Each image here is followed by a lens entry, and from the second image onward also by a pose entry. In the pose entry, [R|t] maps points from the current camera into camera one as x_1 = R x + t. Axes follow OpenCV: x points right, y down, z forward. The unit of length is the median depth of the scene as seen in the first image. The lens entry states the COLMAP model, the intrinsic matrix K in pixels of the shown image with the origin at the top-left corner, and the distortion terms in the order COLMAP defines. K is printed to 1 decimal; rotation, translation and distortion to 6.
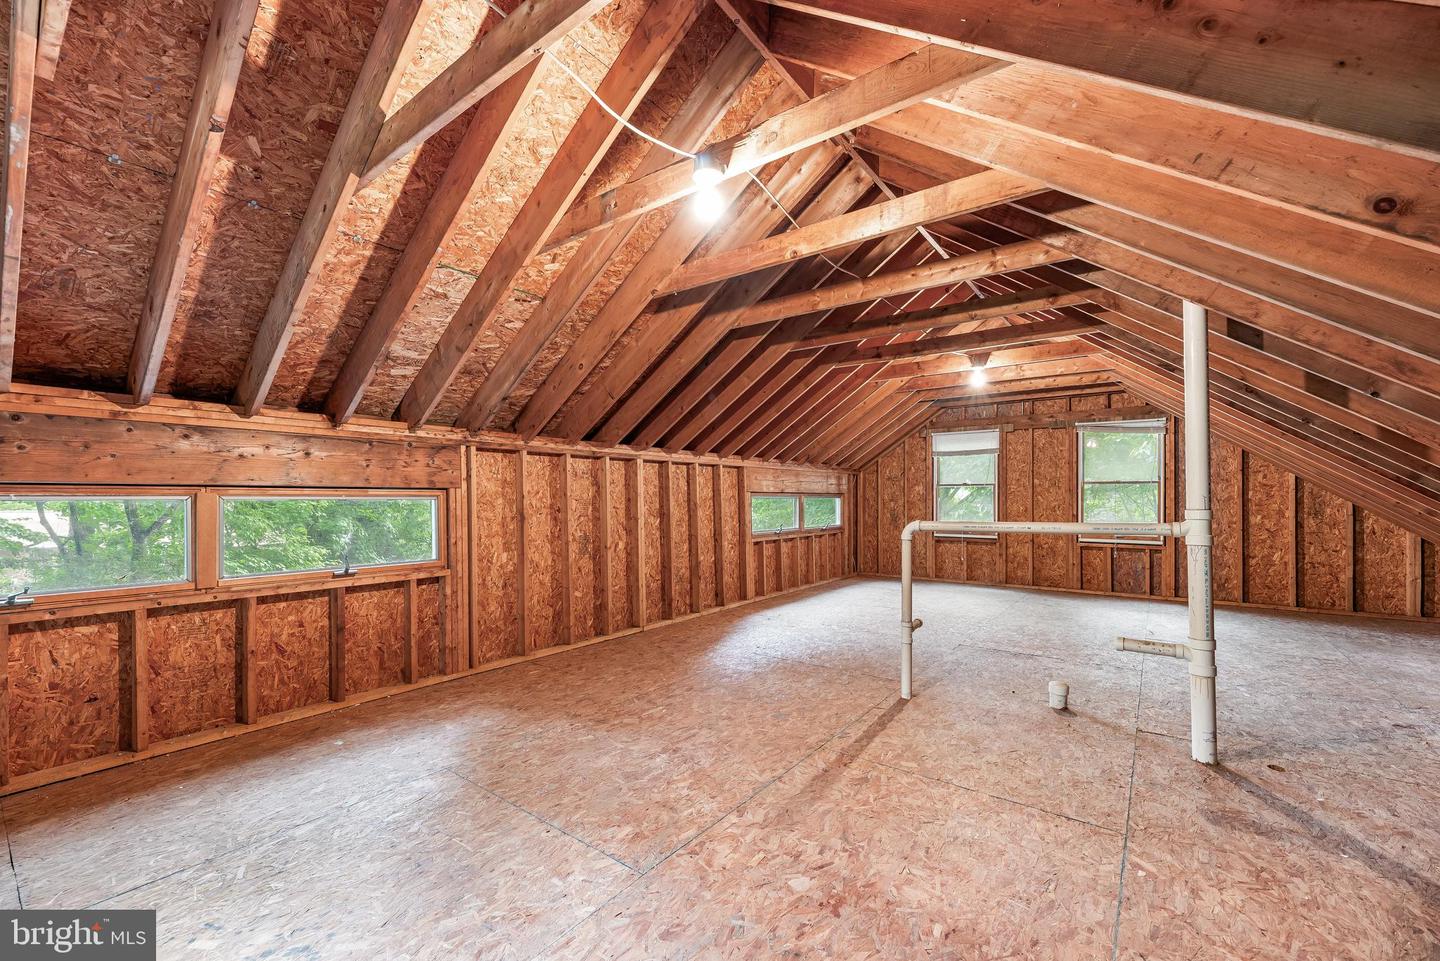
lens RADIAL K [[590.1, 0, 717.4], [0, 590.1, 505.3], [0, 0, 1]] dist [-0.000553, 0.000006]
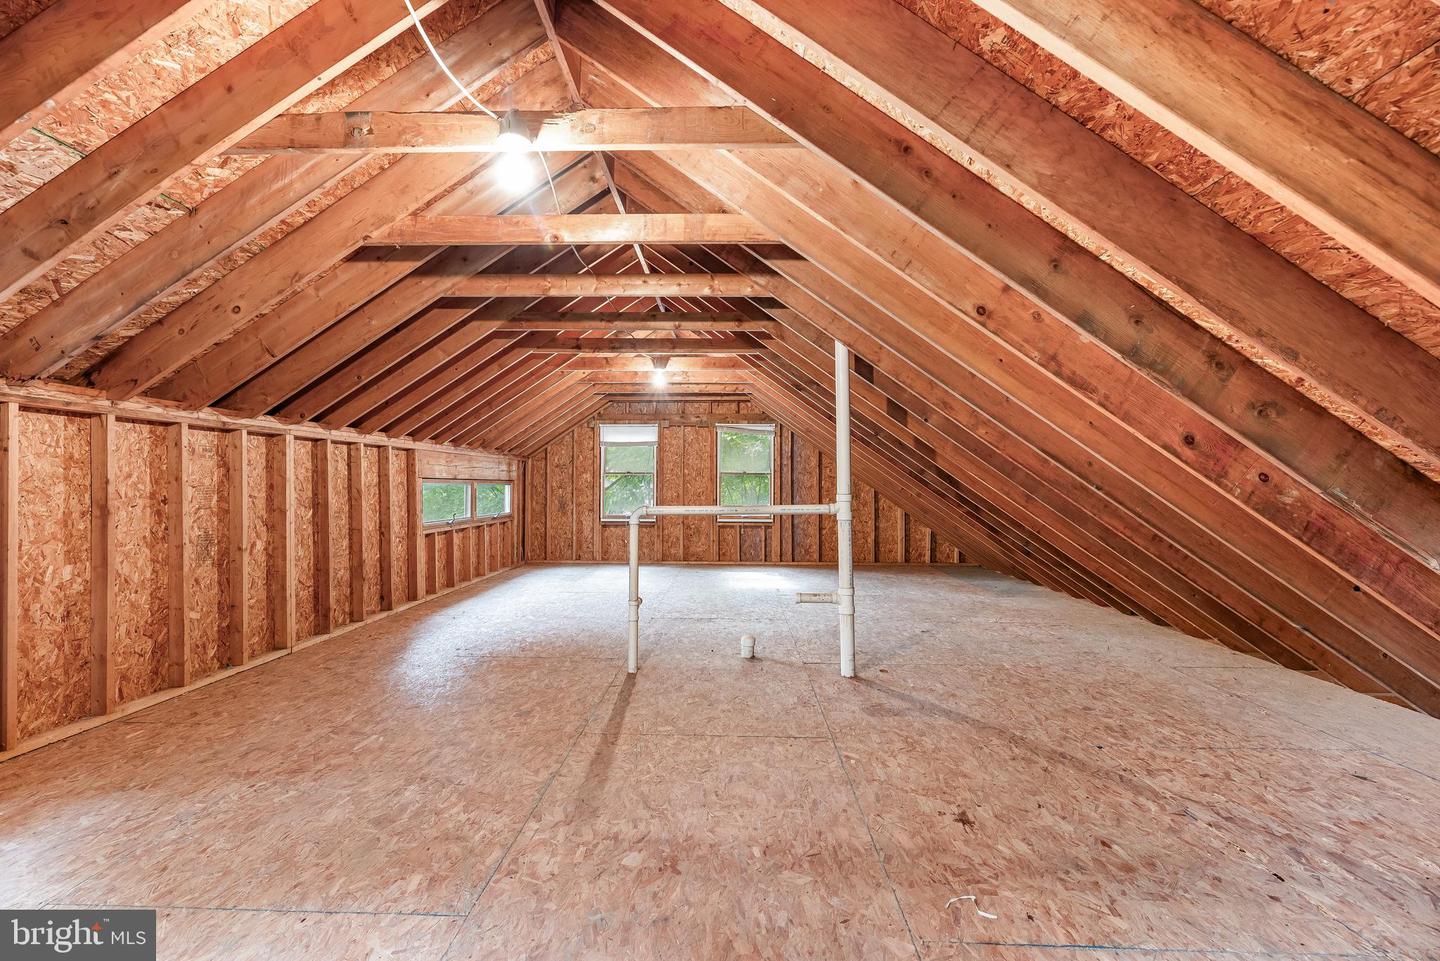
lens RADIAL K [[590.1, 0, 716.2], [0, 590.1, 480.3], [0, 0, 1]] dist [-0.000553, 0.000006]
pose [[0.813343, 0.007705, 0.581733, -0.189222], [0.004370, 0.999803, -0.019353, 0.000422], [-0.581768, 0.018283, 0.813150, 0.036701]]
